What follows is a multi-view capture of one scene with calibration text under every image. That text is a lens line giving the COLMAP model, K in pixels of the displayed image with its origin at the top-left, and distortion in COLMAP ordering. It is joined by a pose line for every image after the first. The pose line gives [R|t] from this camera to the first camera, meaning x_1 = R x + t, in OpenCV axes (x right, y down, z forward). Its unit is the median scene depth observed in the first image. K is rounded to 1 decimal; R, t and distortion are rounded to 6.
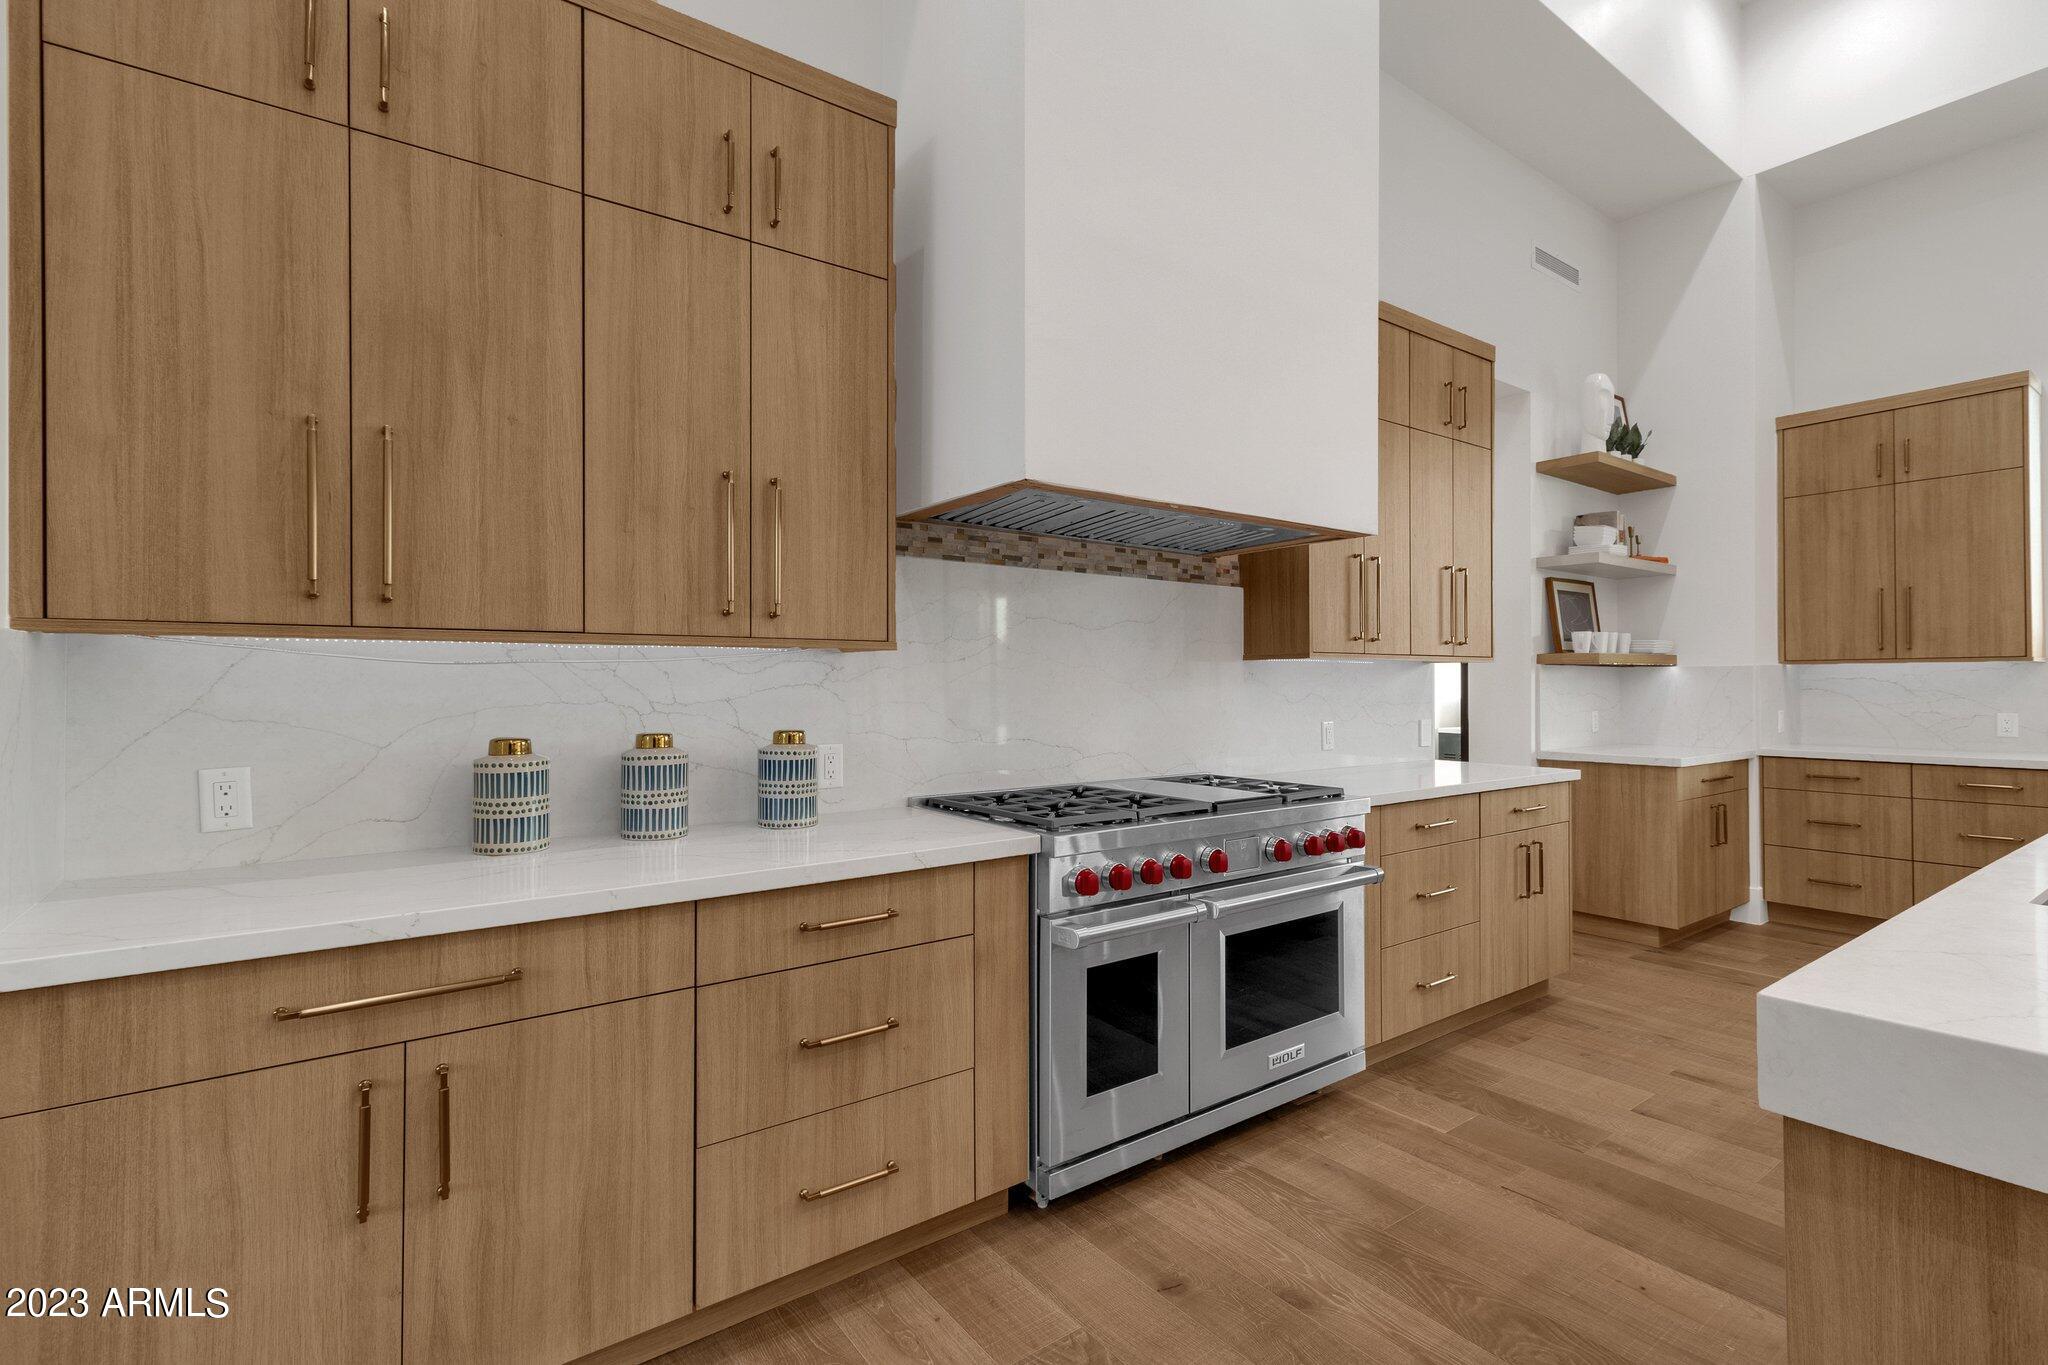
lens RADIAL K [[955.0, 0, 1042.4], [0, 955.0, 677.6], [0, 0, 1]] dist [0.000321, 0.000632]
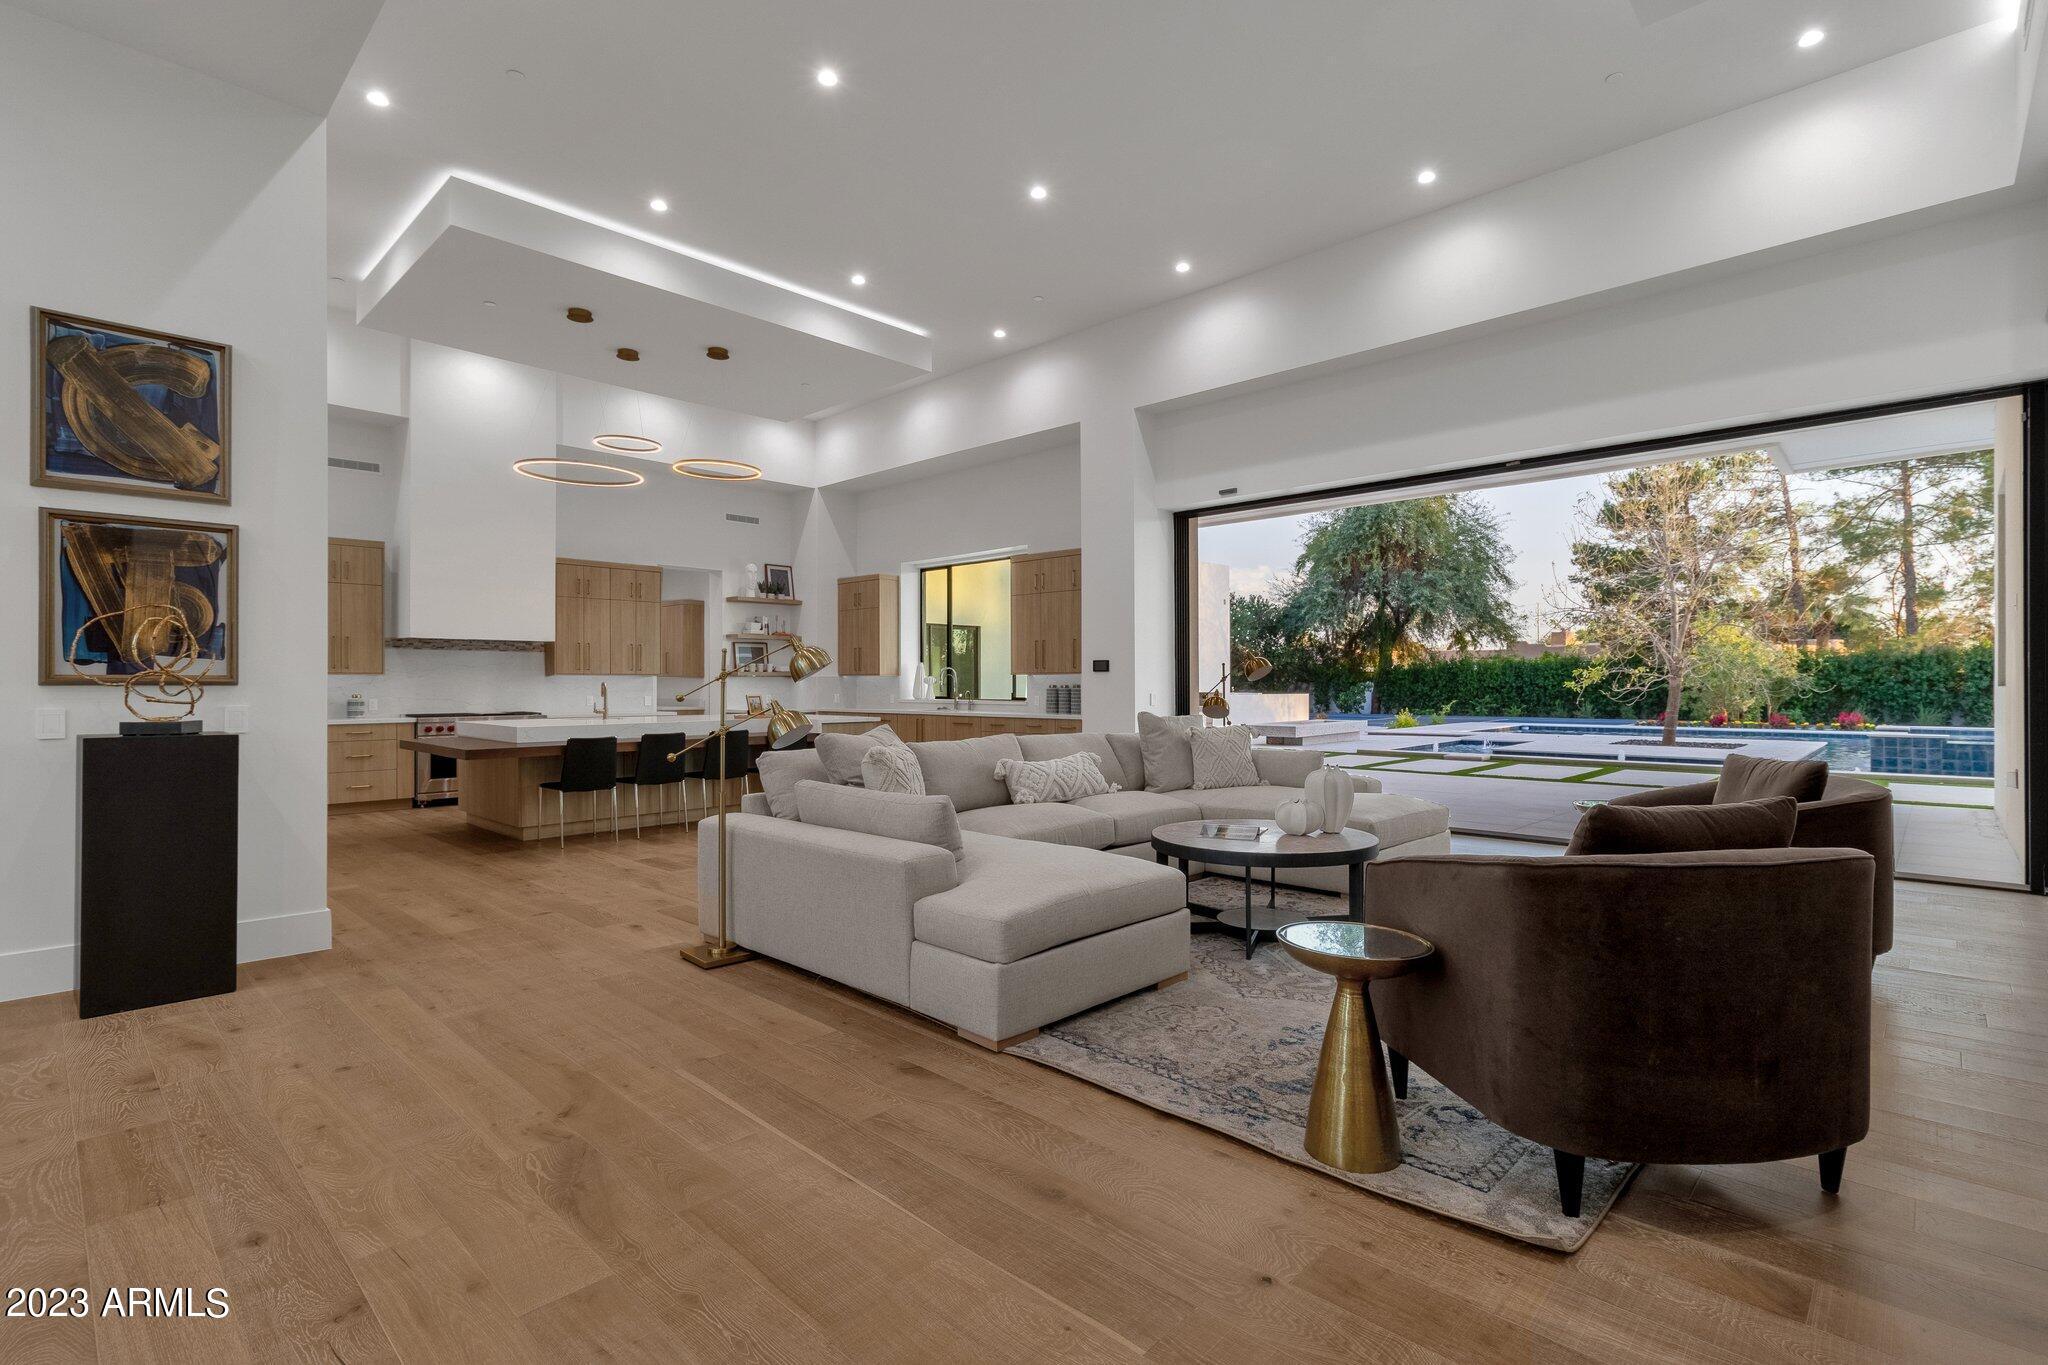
lens RADIAL K [[949.8, 0, 1044.4], [0, 949.8, 681.8], [0, 0, 1]] dist [0.003991, 0.000404]
pose [[0.984720, 0.002797, 0.174123, 1.072752], [-0.003791, 0.999978, 0.005375, -0.017780], [-0.174104, -0.005953, 0.984709, -1.963501]]
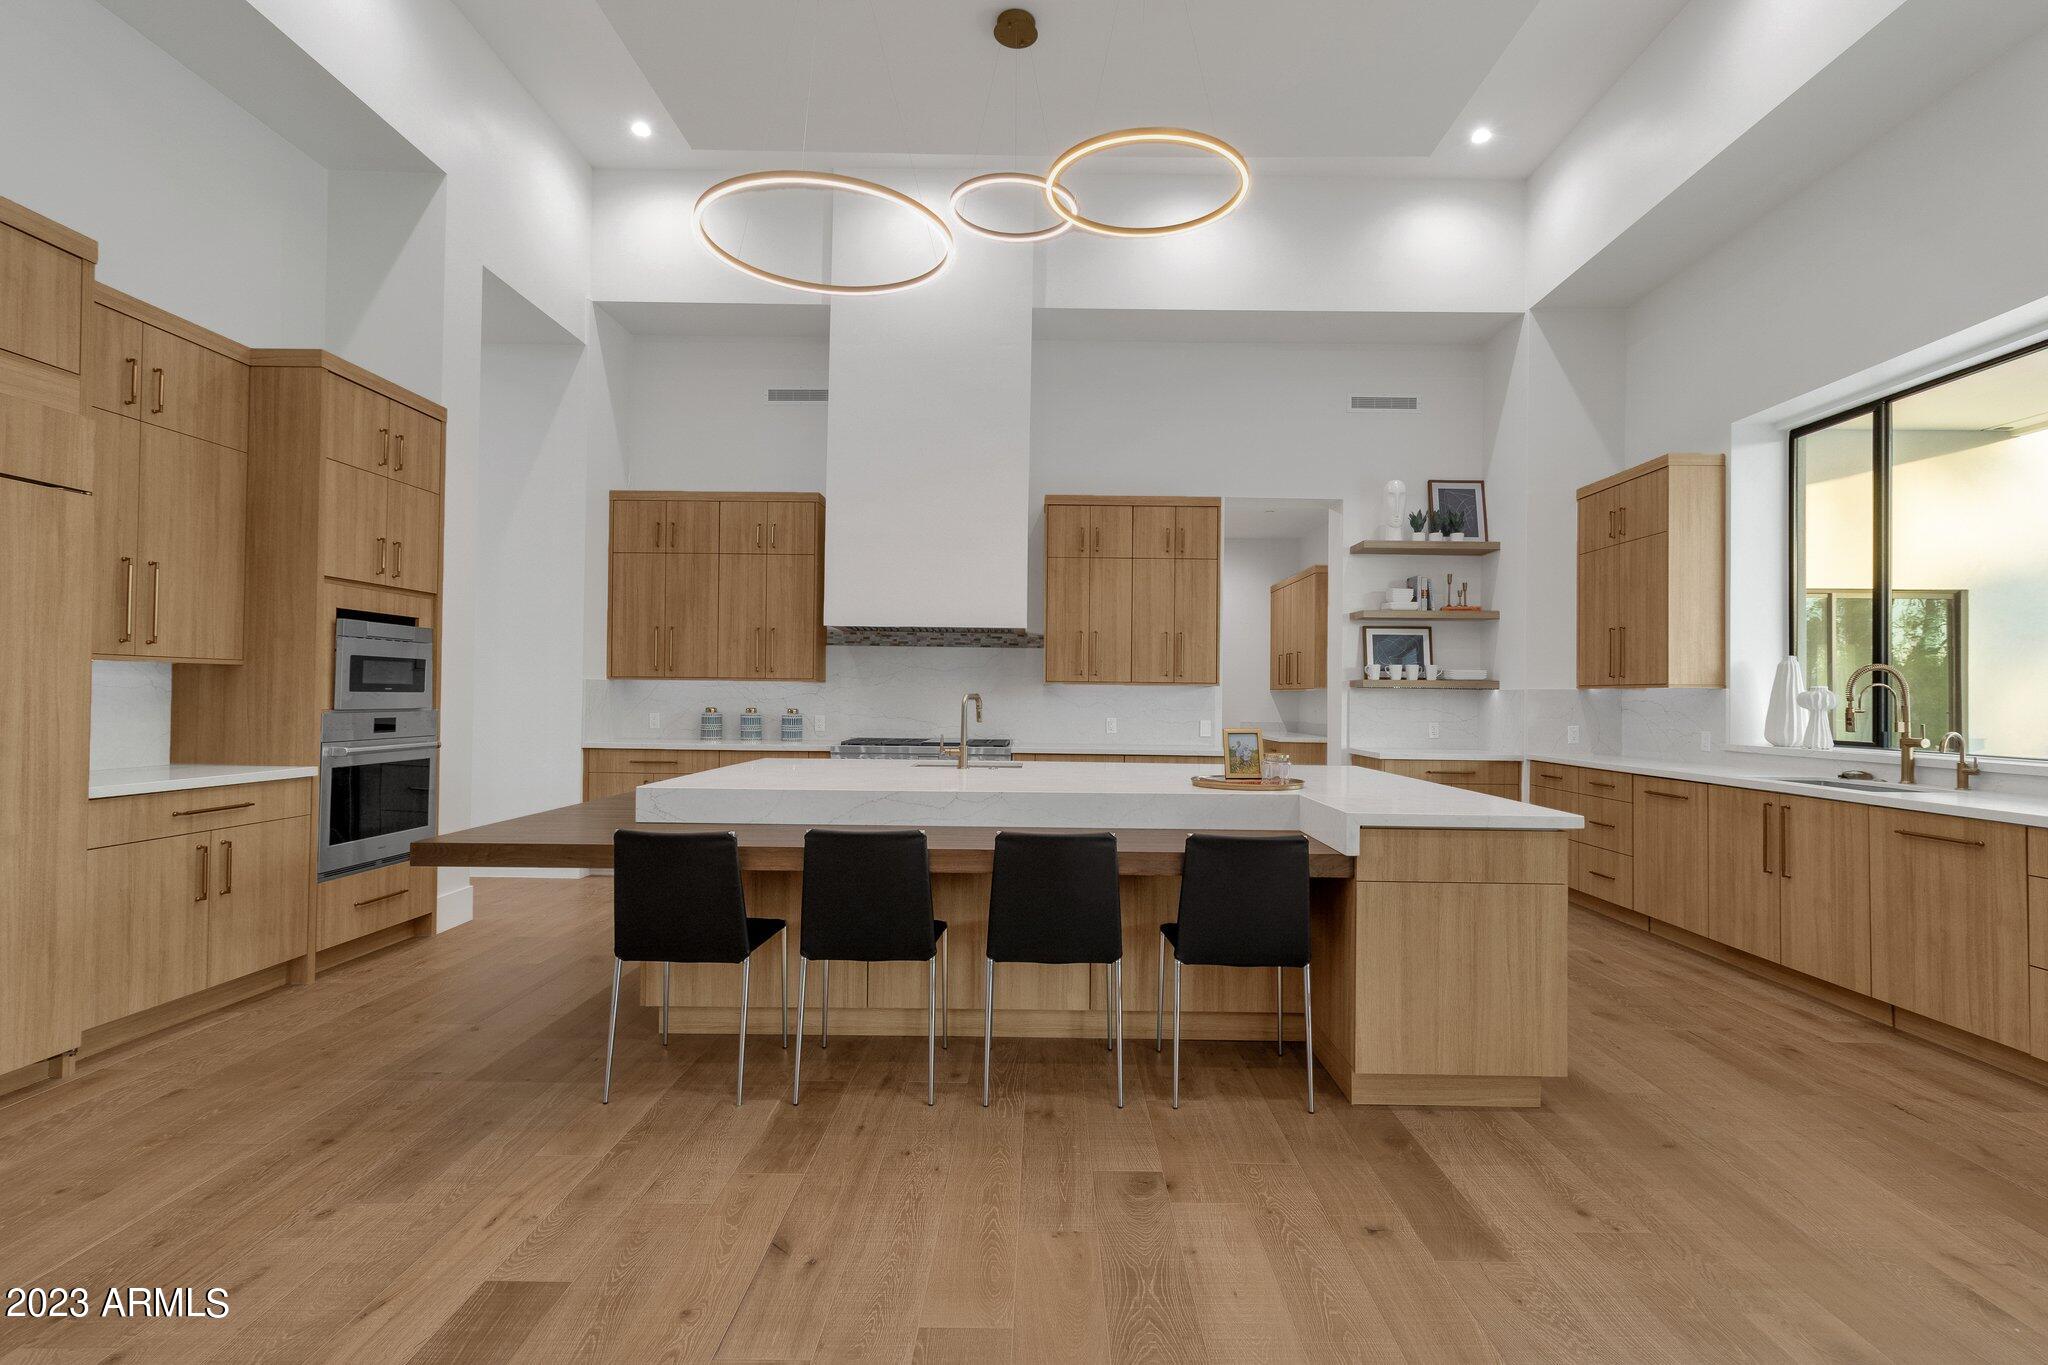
lens RADIAL K [[949.8, 0, 1044.4], [0, 949.8, 681.8], [0, 0, 1]] dist [0.003991, 0.000404]
pose [[0.798966, 0.003248, -0.601368, 1.183242], [-0.009929, 0.999920, -0.007791, -0.007374], [0.601294, 0.012196, 0.798935, -0.493490]]
